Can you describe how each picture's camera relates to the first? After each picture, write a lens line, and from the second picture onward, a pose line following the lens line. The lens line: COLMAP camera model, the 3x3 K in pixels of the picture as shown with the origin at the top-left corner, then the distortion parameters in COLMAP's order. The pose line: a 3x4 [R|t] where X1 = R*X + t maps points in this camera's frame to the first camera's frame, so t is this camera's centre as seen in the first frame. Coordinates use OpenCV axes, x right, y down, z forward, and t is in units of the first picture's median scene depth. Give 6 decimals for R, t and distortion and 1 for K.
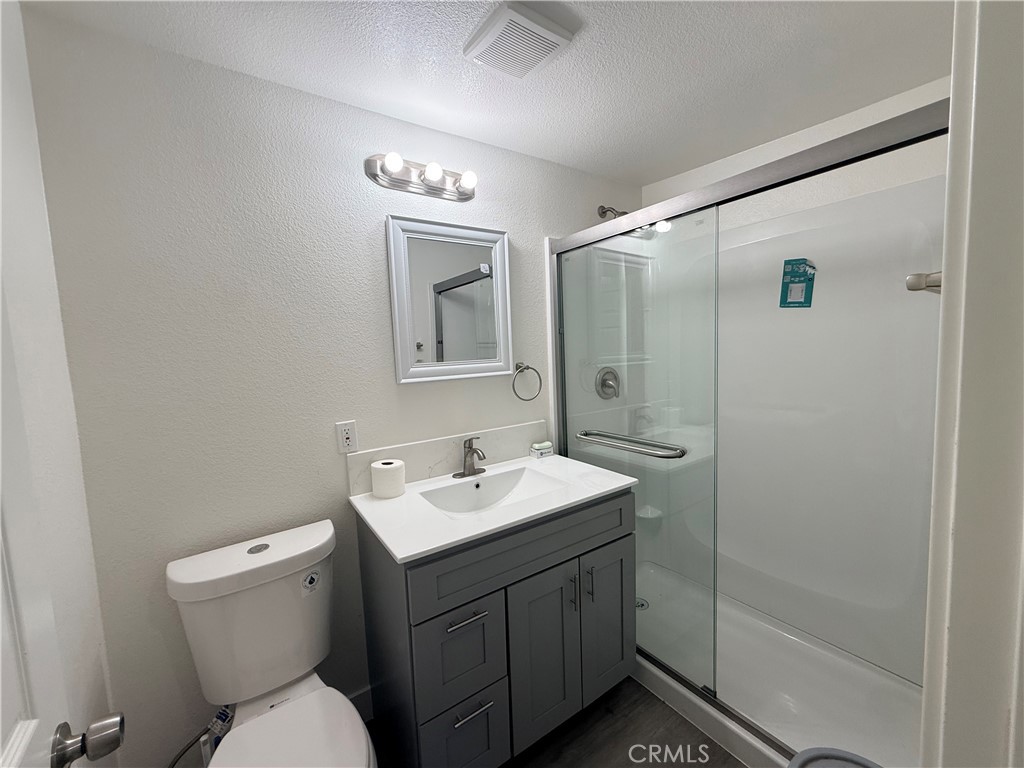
lens RADIAL K [[404.7, 0, 514.5], [0, 404.7, 384.7], [0, 0, 1]] dist [-0.003772, -0.000420]
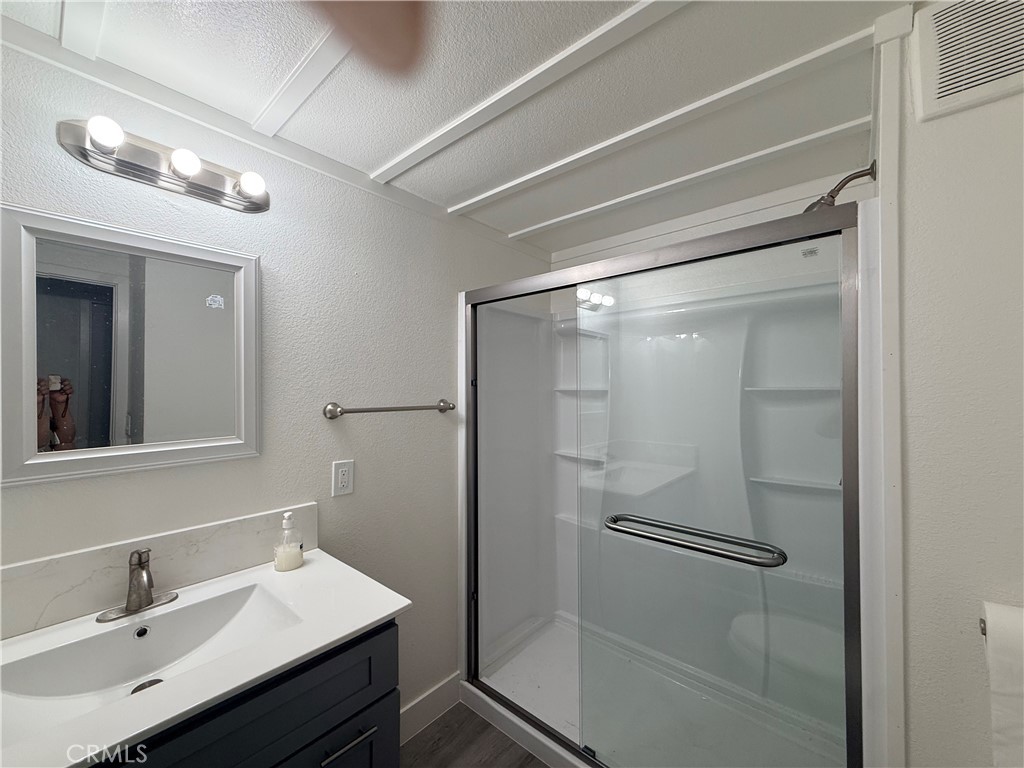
lens RADIAL K [[404.7, 0, 511.0], [0, 404.7, 386.3], [0, 0, 1]] dist [-0.003772, -0.000420]
pose [[0.978422, 0.019904, 0.205658, 0.244708], [0.003200, 0.993770, -0.111406, -0.033946], [-0.206594, 0.109660, 0.972262, 0.208140]]
